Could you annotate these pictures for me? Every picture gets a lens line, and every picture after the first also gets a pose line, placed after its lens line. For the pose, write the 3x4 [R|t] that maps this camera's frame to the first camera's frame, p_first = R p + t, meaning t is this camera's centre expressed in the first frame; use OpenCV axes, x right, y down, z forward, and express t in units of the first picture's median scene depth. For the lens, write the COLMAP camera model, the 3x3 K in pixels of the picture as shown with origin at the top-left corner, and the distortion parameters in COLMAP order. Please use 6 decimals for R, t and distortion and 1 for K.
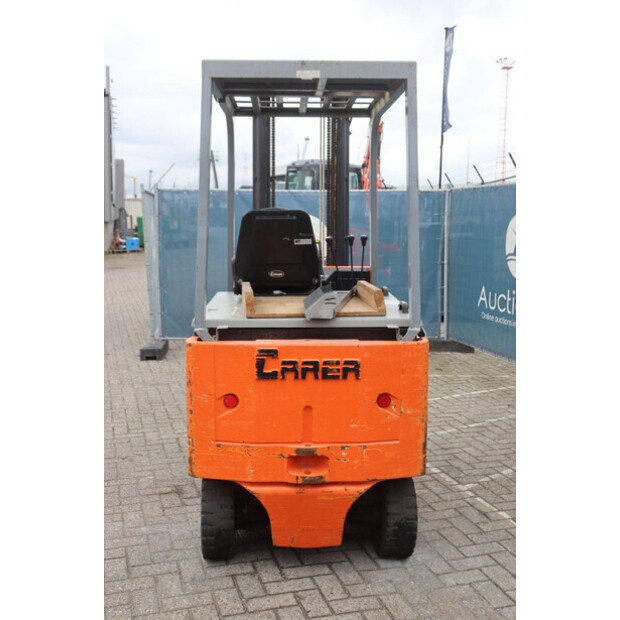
lens RADIAL K [[734.7, 0, 310.0], [0, 734.7, 310.0], [0, 0, 1]] dist [0.007950, 0.022718]
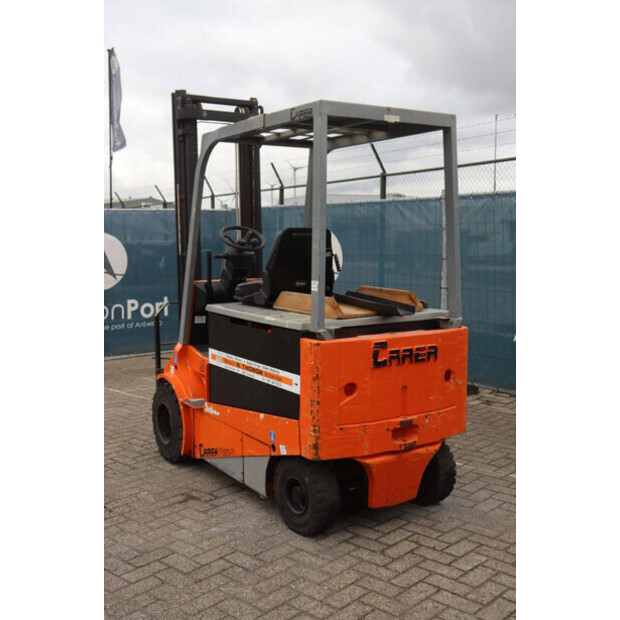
lens RADIAL K [[734.7, 0, 310.0], [0, 734.7, 310.0], [0, 0, 1]] dist [0.007950, 0.022718]
pose [[0.859611, -0.058531, 0.507586, -0.756929], [0.071186, 0.997448, -0.005537, -0.000686], [-0.505967, 0.040892, 0.861583, 0.012928]]
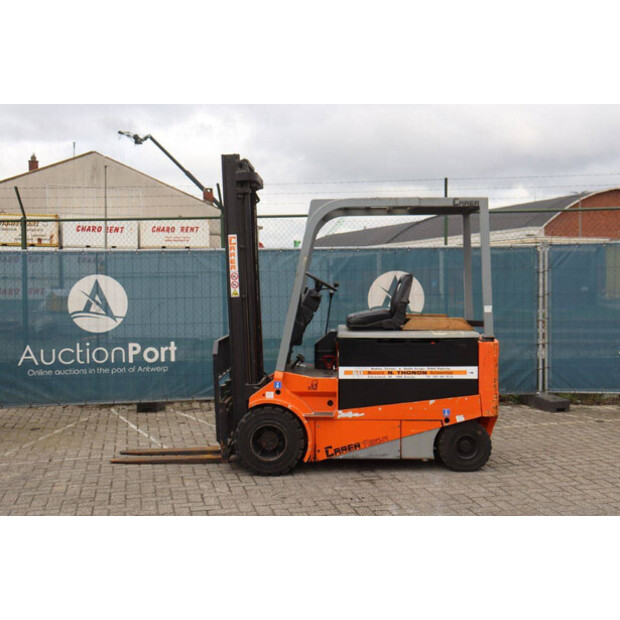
lens RADIAL K [[786.9, 0, 310.0], [0, 786.9, 310.0], [0, 0, 1]] dist [0.017510, 0.038512]
pose [[0.059786, -0.043466, 0.997264, -2.223433], [0.133695, 0.990399, 0.035152, -0.175784], [-0.989218, 0.131228, 0.065023, 1.338391]]
